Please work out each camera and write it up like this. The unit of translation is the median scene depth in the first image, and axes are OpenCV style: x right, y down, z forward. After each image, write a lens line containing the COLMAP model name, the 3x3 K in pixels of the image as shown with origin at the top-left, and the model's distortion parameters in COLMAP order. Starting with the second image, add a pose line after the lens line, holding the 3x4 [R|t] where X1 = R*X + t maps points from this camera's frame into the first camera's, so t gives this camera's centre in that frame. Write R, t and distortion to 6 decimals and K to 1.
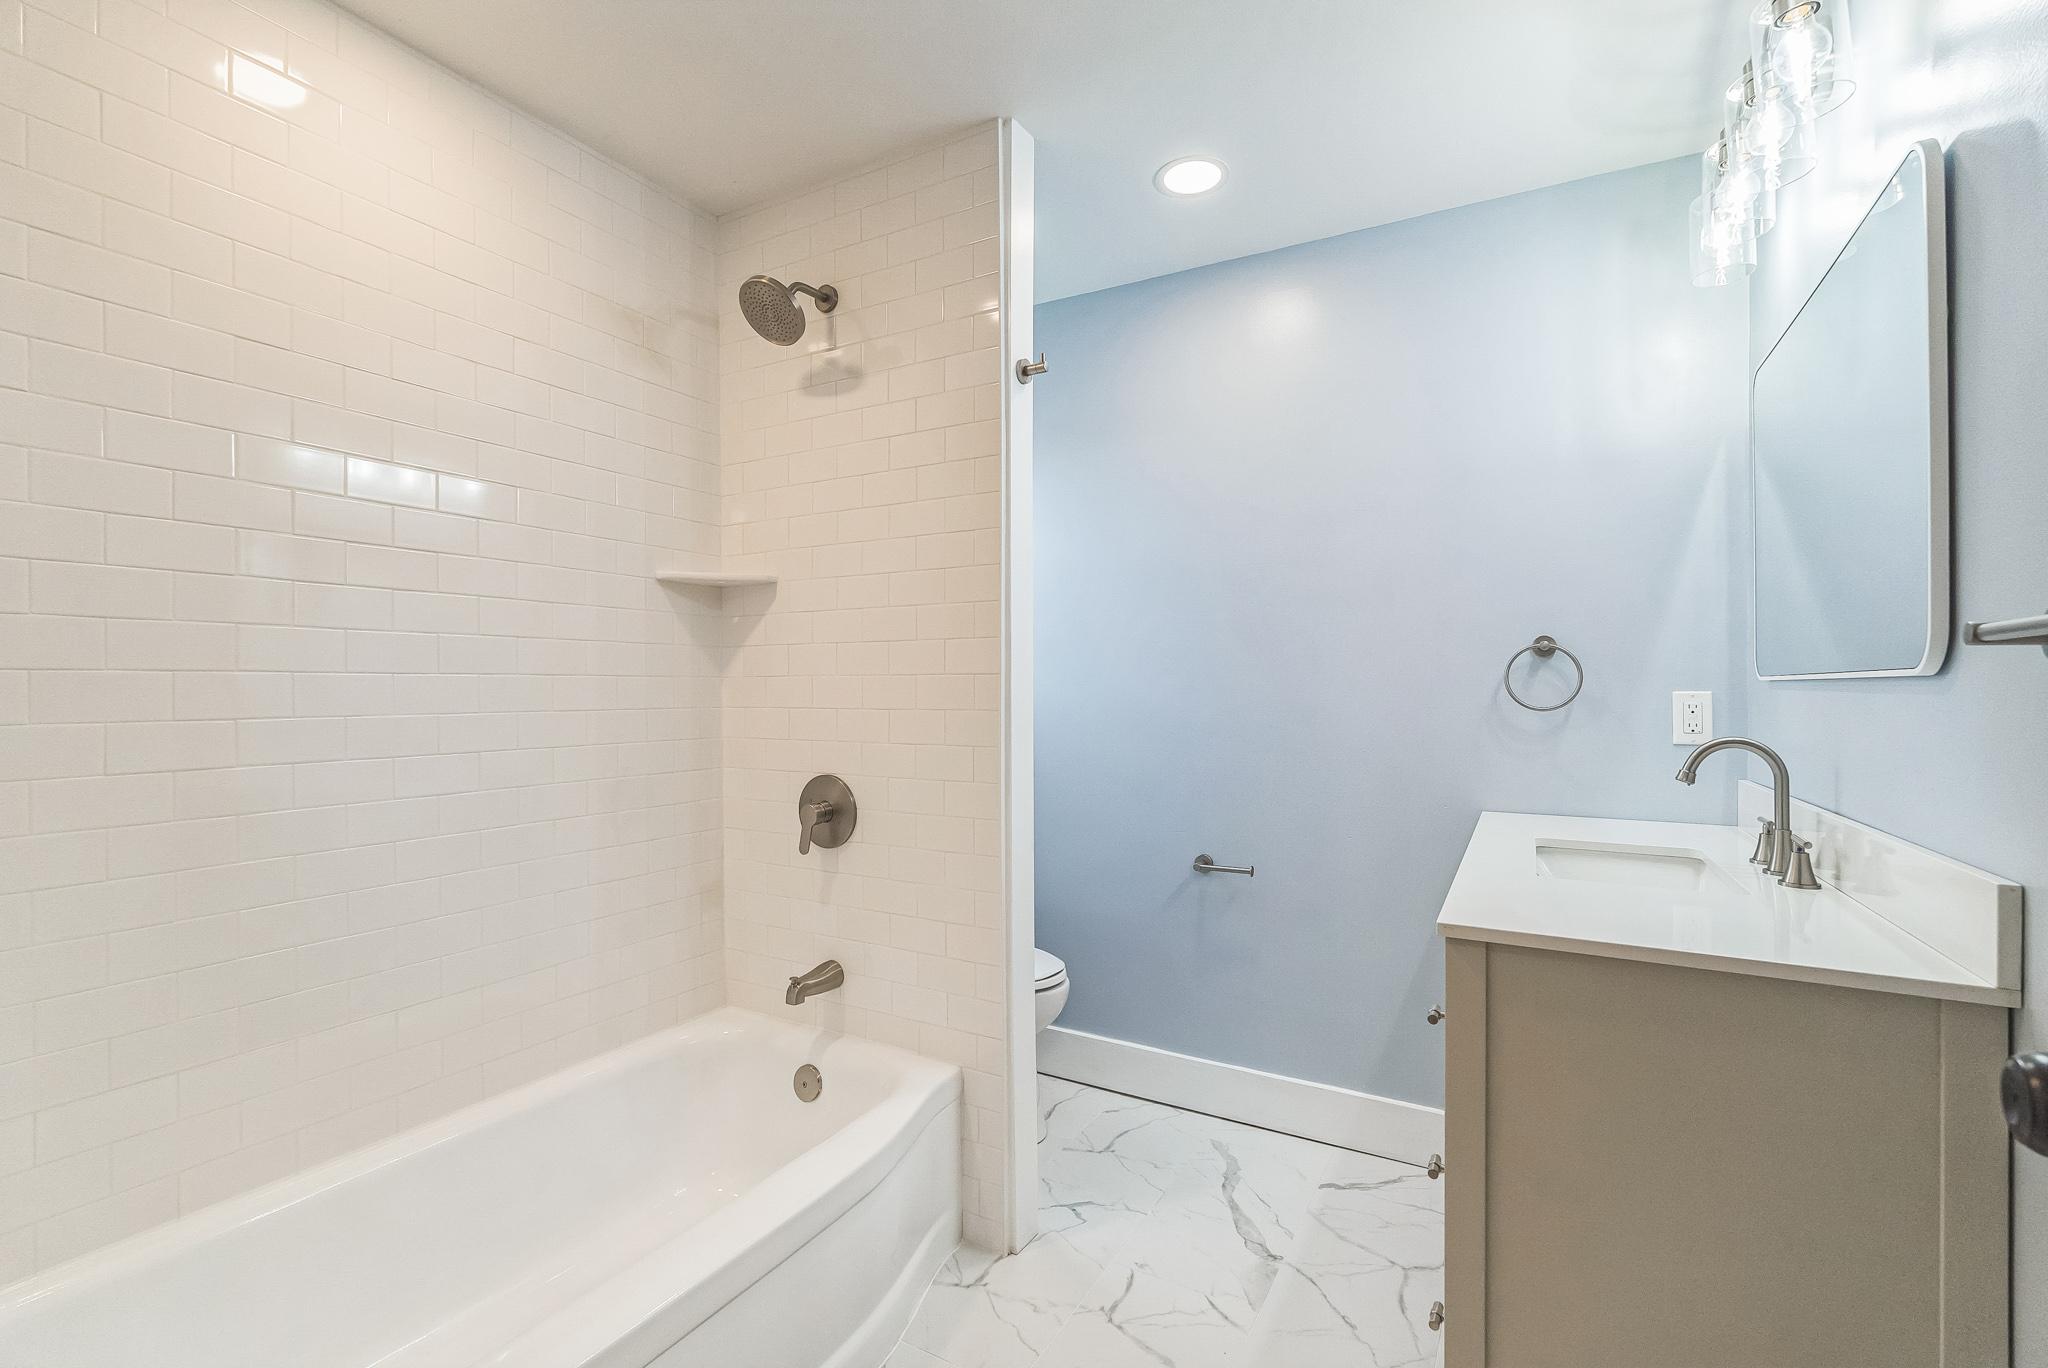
lens RADIAL K [[920.0, 0, 1029.8], [0, 920.0, 680.2], [0, 0, 1]] dist [0.000946, -0.000931]
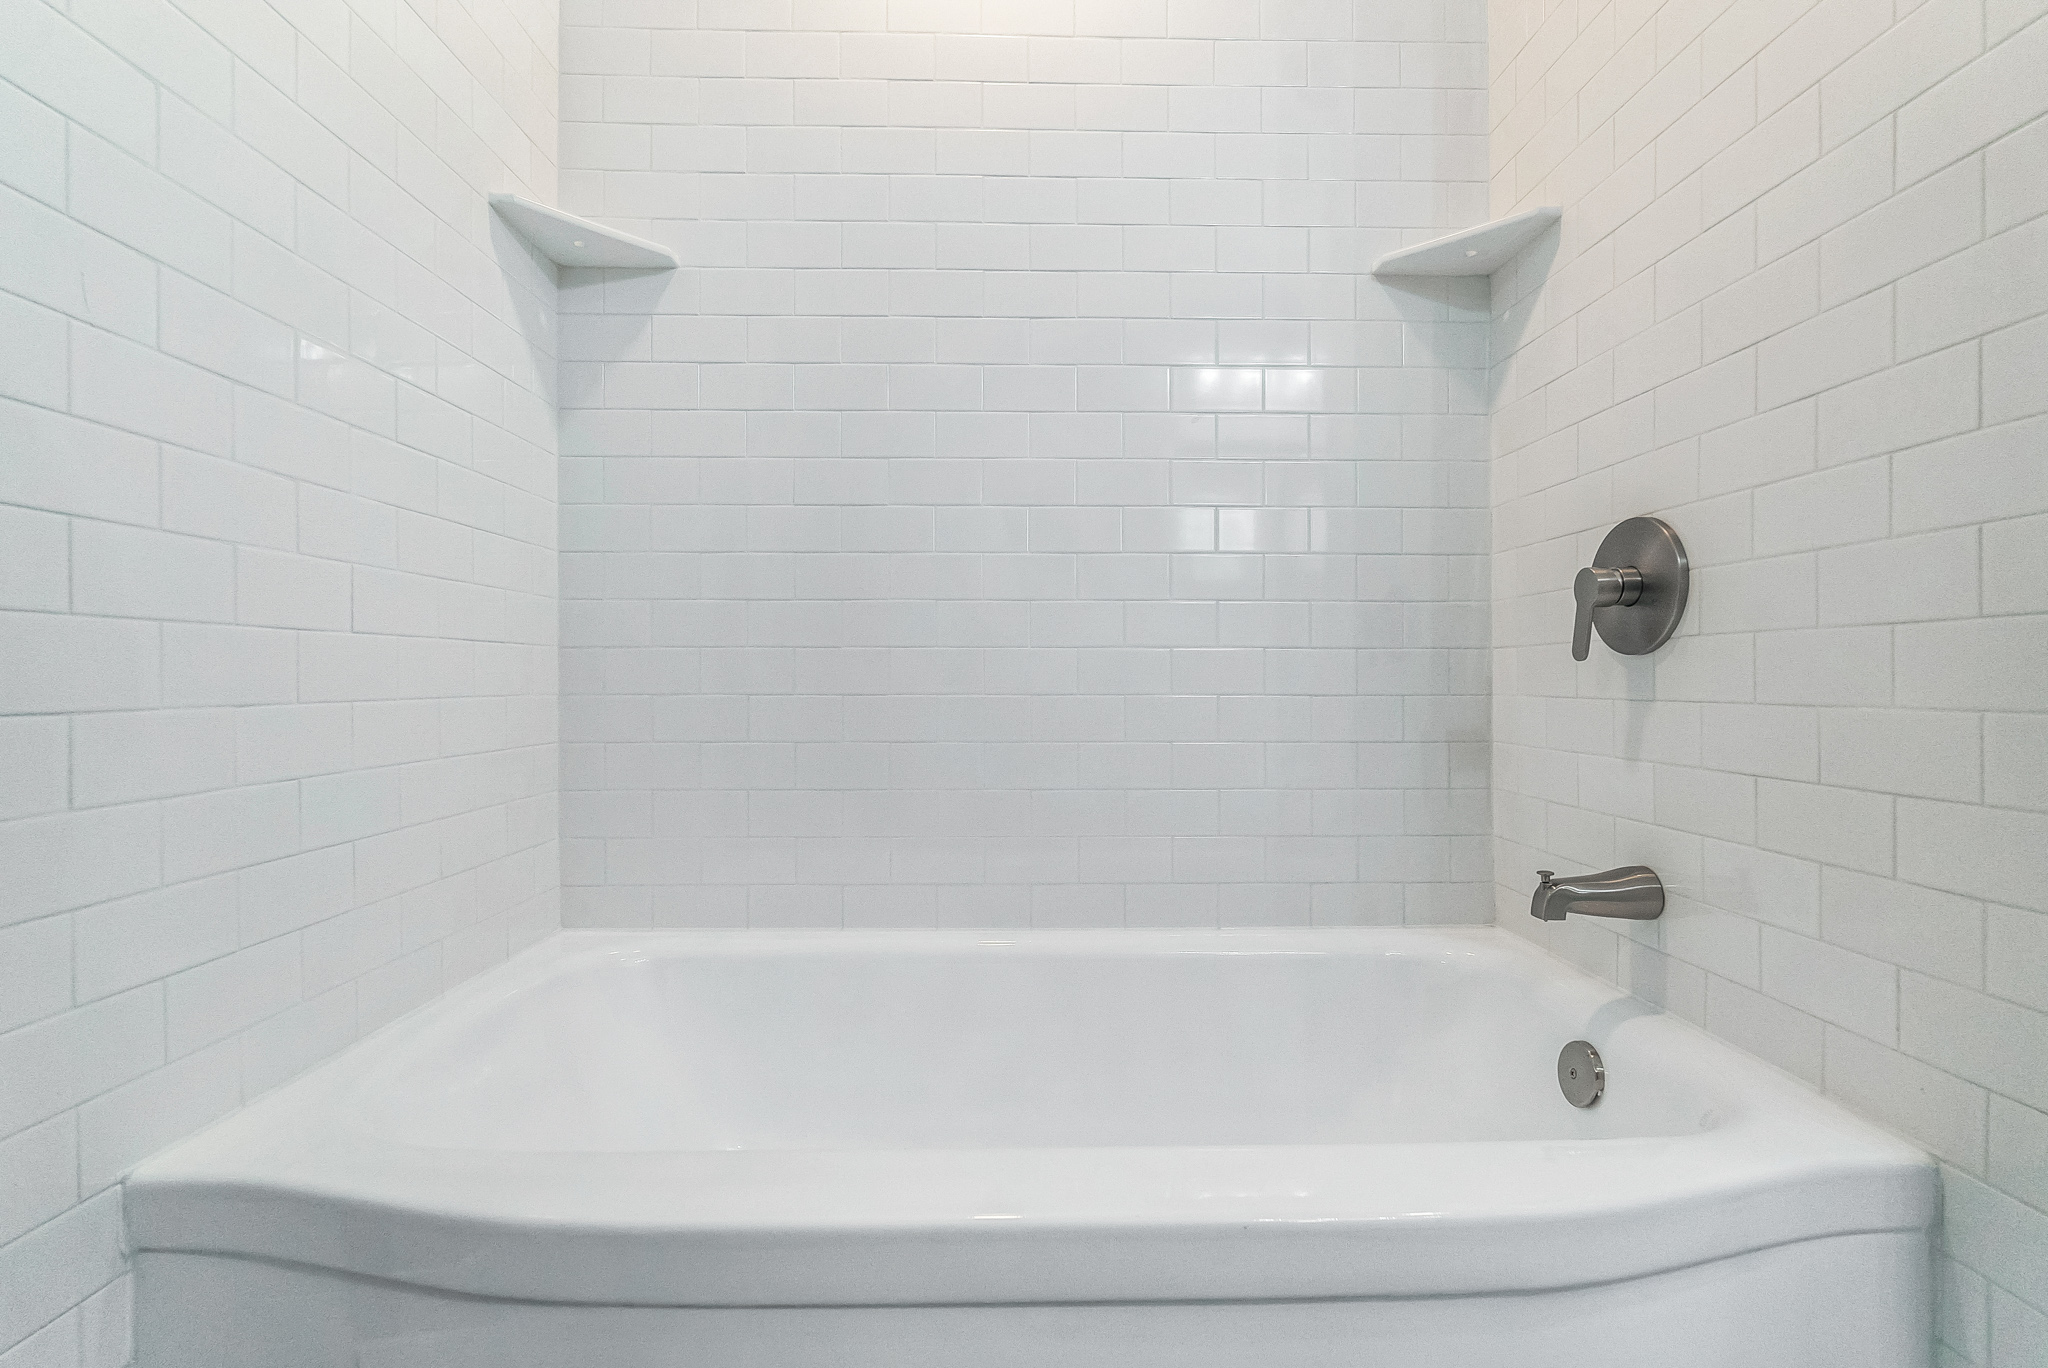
lens RADIAL K [[920.0, 0, 1019.9], [0, 920.0, 683.7], [0, 0, 1]] dist [0.000946, -0.000931]
pose [[0.508562, 0.003146, -0.861020, 0.057226], [-0.000285, 0.999994, 0.003485, 0.199079], [0.861026, -0.001527, 0.508559, 0.424651]]
